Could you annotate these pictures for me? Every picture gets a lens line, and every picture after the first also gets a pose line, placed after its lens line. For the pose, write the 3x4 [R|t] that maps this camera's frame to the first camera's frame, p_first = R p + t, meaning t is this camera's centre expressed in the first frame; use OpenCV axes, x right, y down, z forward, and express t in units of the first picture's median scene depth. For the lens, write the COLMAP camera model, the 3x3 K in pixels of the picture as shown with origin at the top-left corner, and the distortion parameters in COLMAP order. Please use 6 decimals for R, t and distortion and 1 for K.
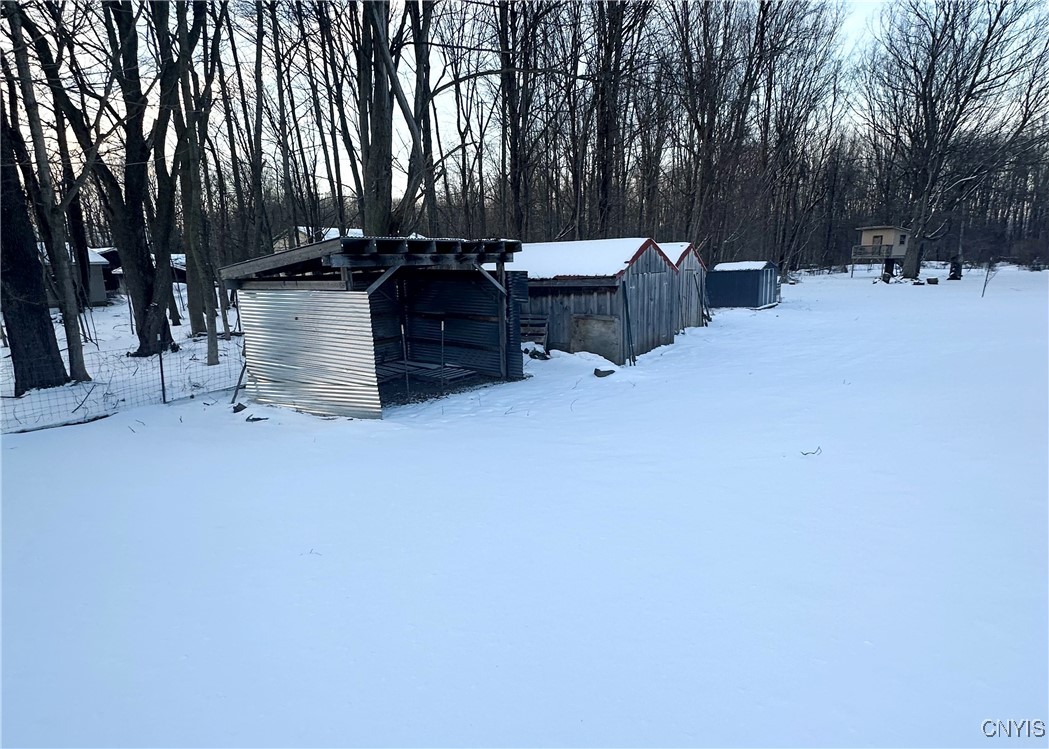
lens RADIAL K [[566.5, 0, 523.7], [0, 566.5, 374.8], [0, 0, 1]] dist [0.003704, 0.001501]
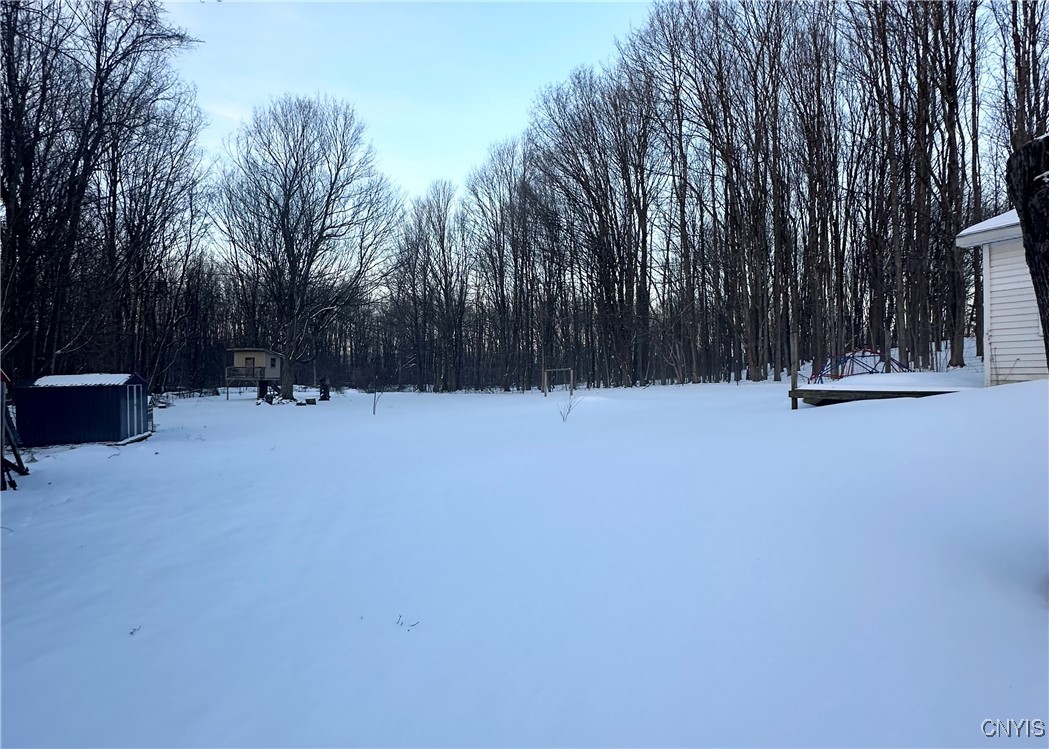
lens RADIAL K [[566.5, 0, 523.7], [0, 566.5, 374.8], [0, 0, 1]] dist [0.003704, 0.001501]
pose [[0.526293, 0.028914, 0.849812, 0.104466], [0.155325, 0.979337, -0.129514, -0.039408], [-0.835996, 0.200159, 0.510927, 0.276721]]
